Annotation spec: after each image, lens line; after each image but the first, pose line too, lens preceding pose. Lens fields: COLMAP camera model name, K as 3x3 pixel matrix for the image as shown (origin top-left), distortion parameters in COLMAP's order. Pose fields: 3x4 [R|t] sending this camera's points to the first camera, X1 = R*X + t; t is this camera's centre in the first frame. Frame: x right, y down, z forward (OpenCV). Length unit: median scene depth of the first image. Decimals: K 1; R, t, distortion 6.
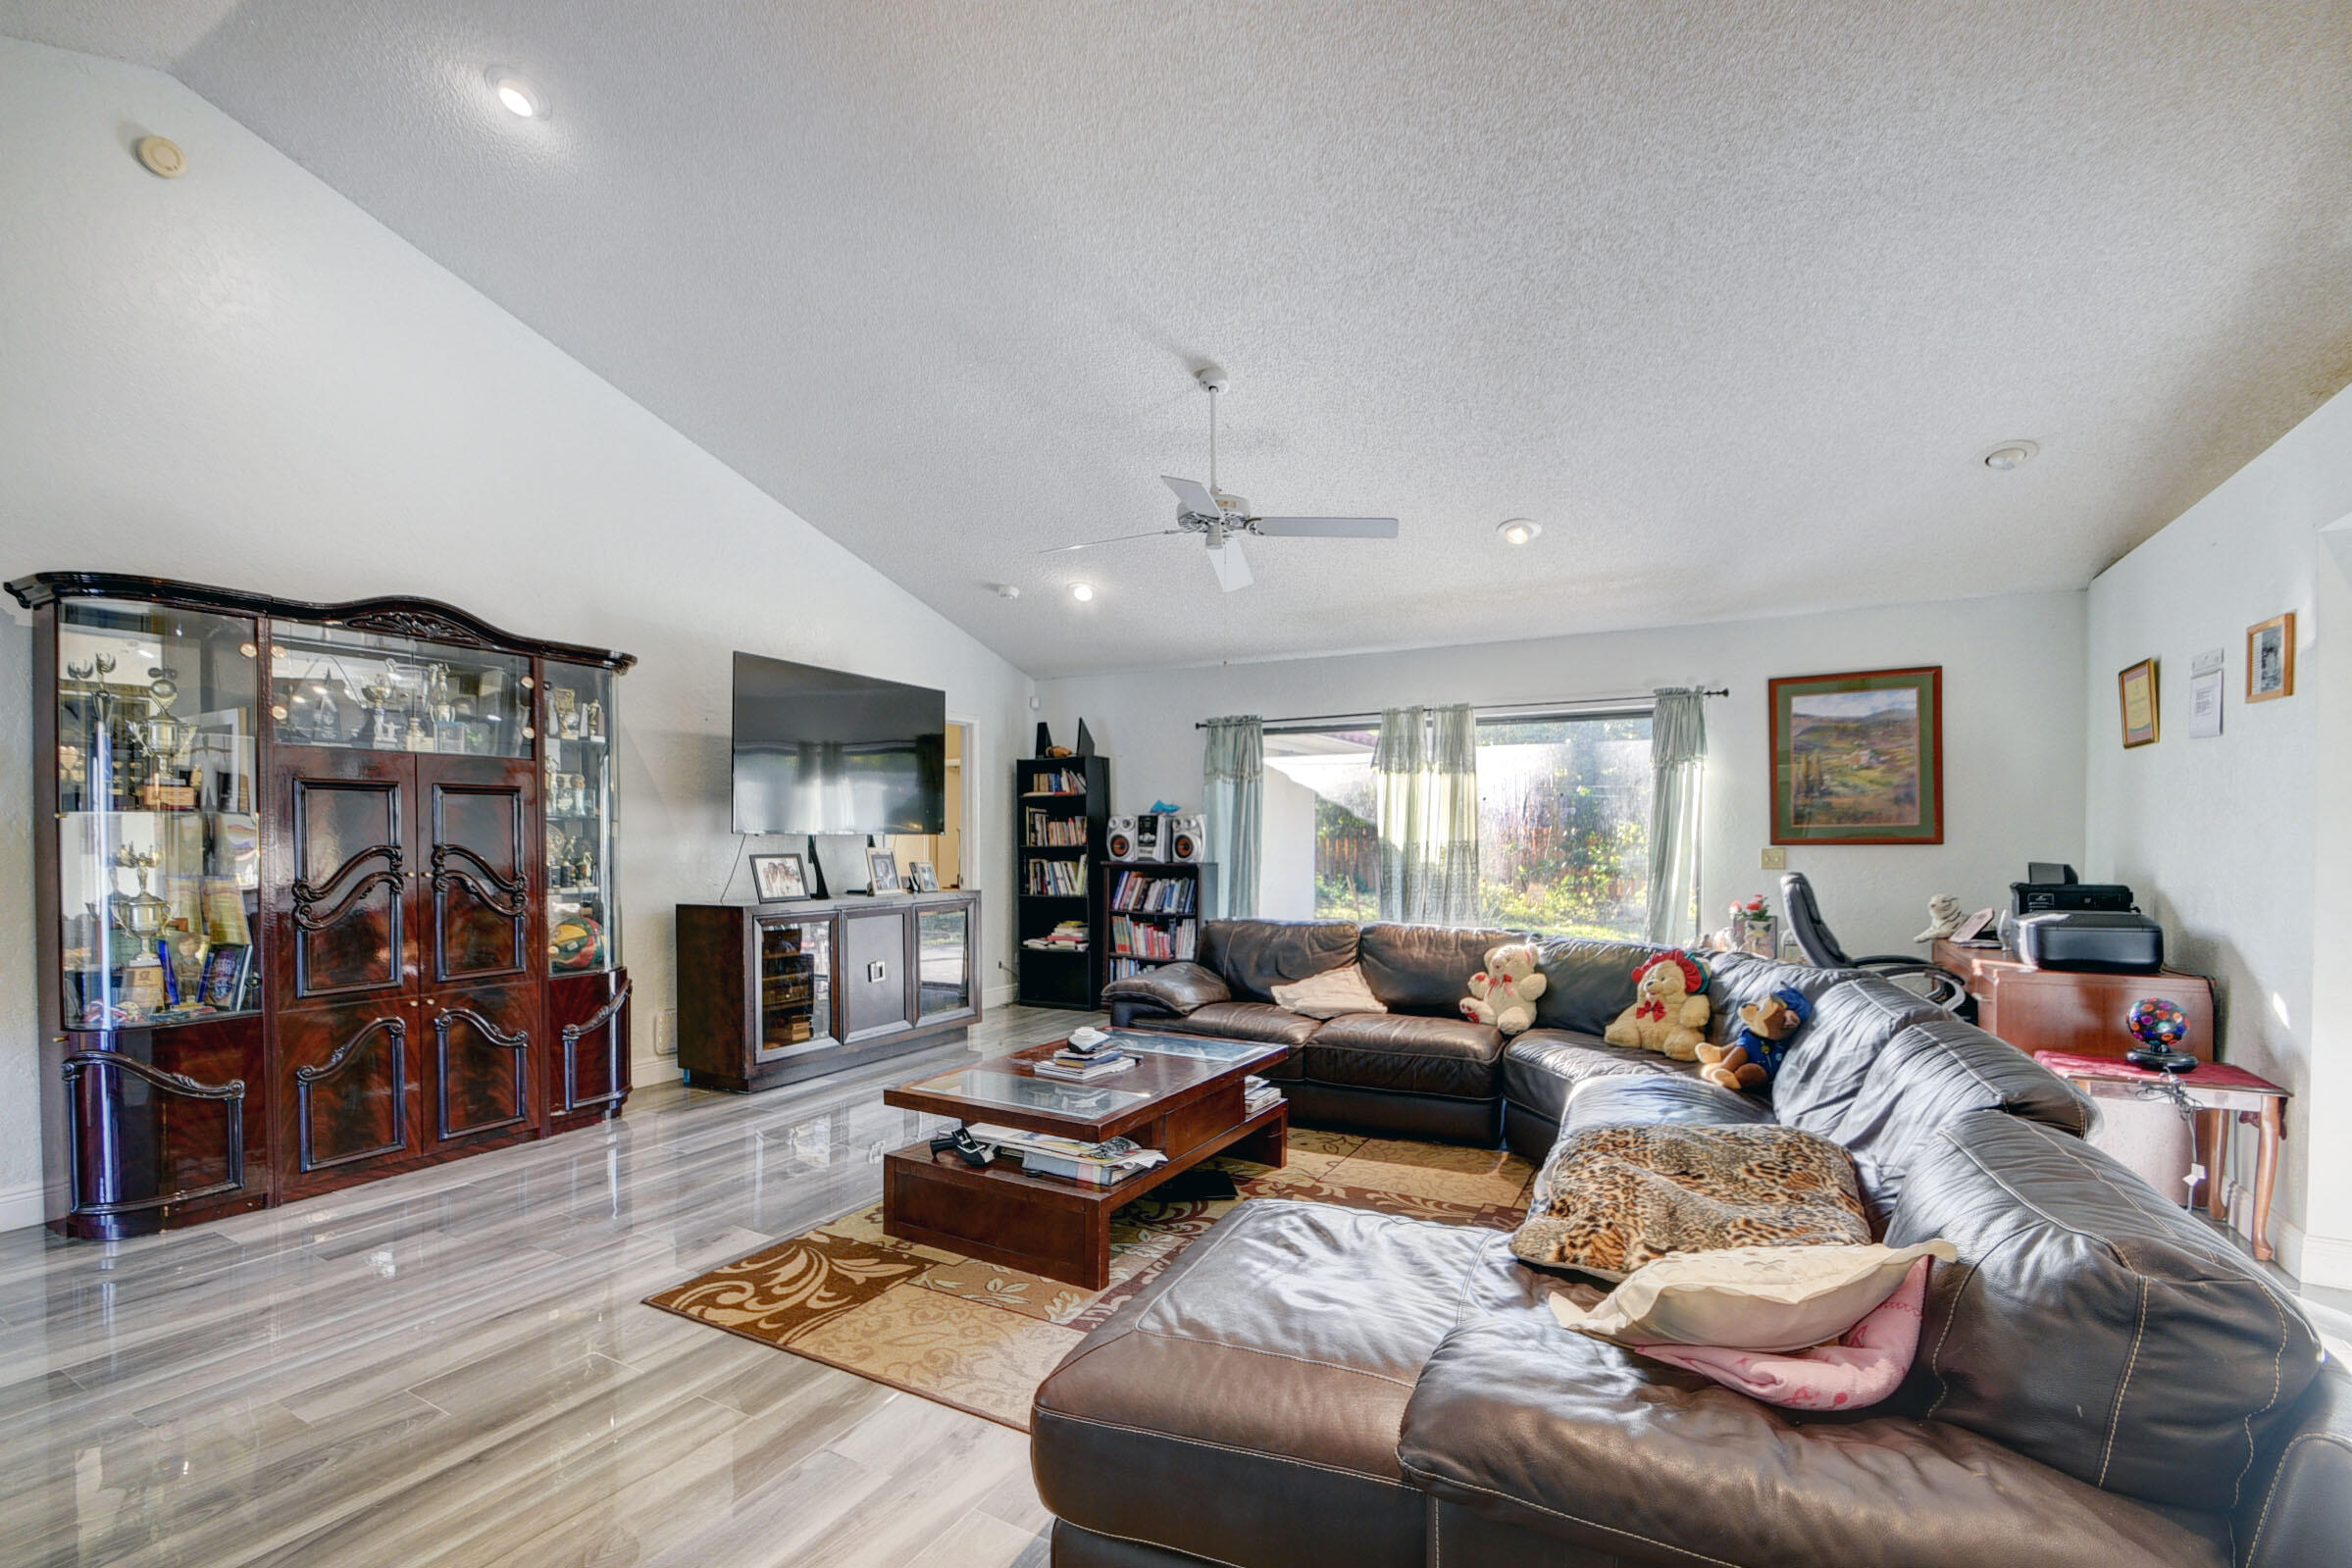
lens RADIAL K [[1046.6, 0, 1164.8], [0, 1046.6, 837.8], [0, 0, 1]] dist [-0.000145, -0.000617]
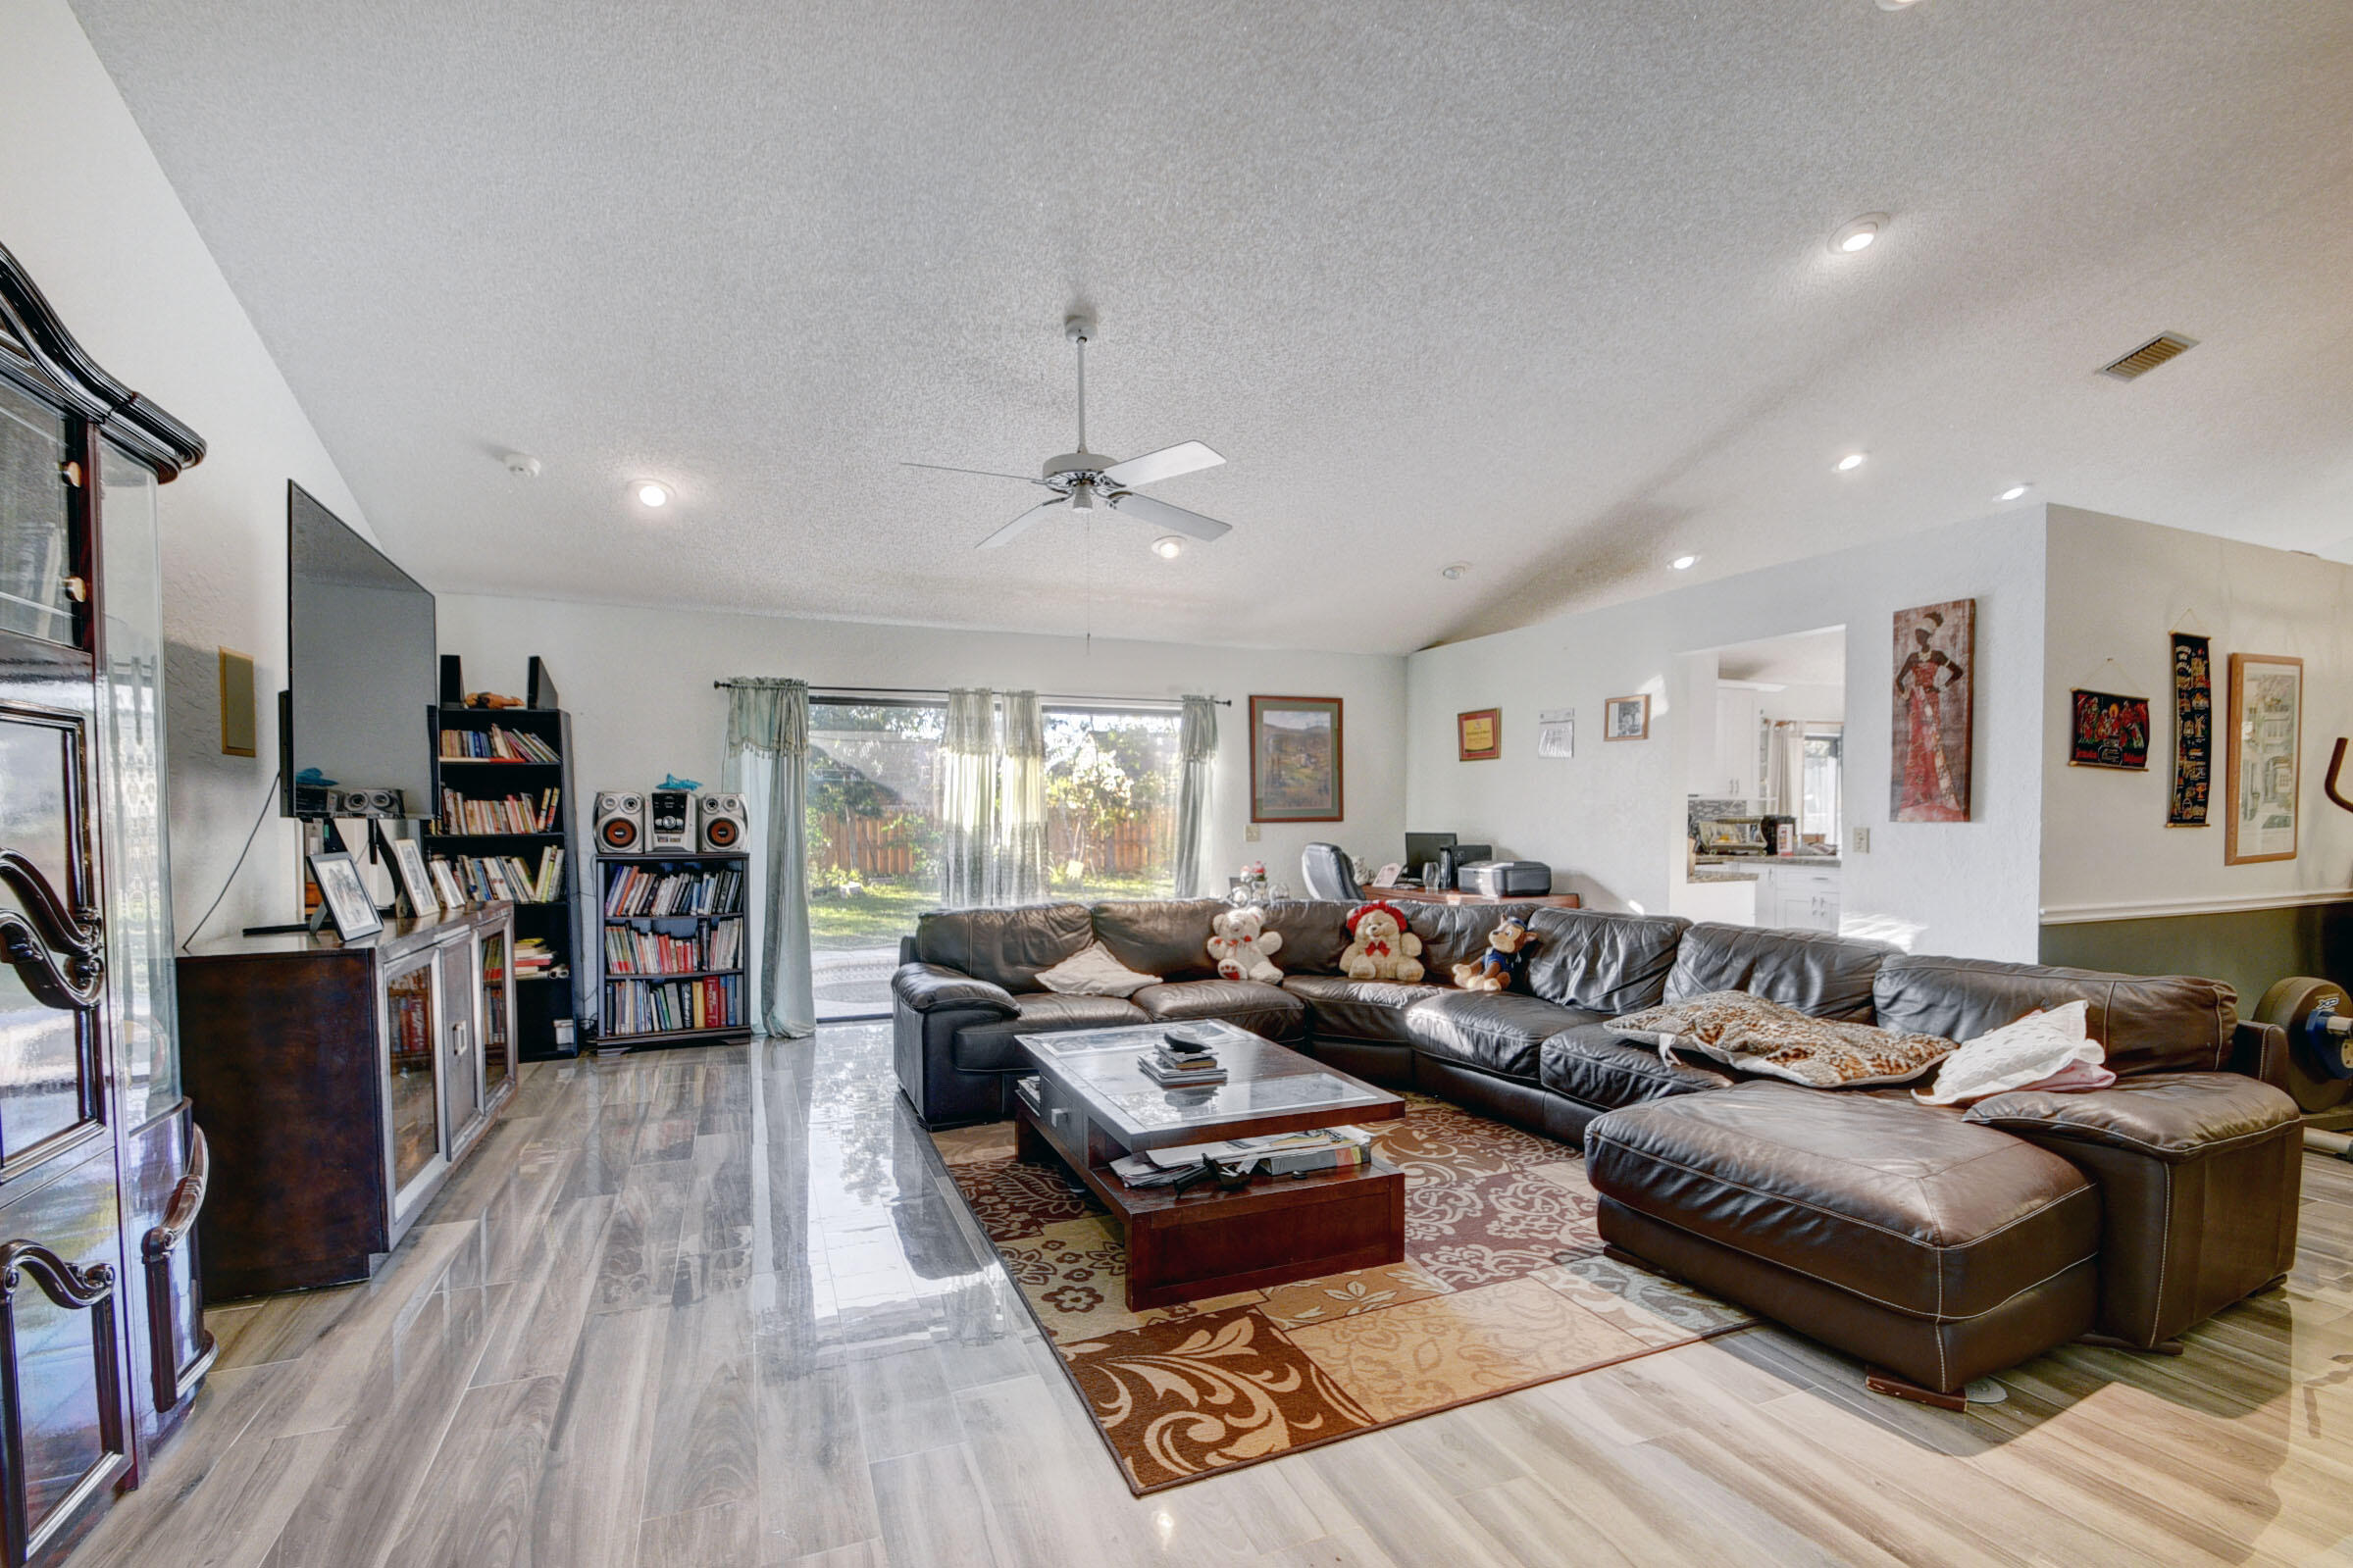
lens RADIAL K [[1047.0, 0, 1165.3], [0, 1047.0, 837.8], [0, 0, 1]] dist [-0.000145, -0.000617]
pose [[0.615577, -0.019354, 0.787839, -0.512008], [0.007310, 0.999796, 0.018850, -0.000364], [-0.788043, -0.005845, 0.615592, 0.283574]]
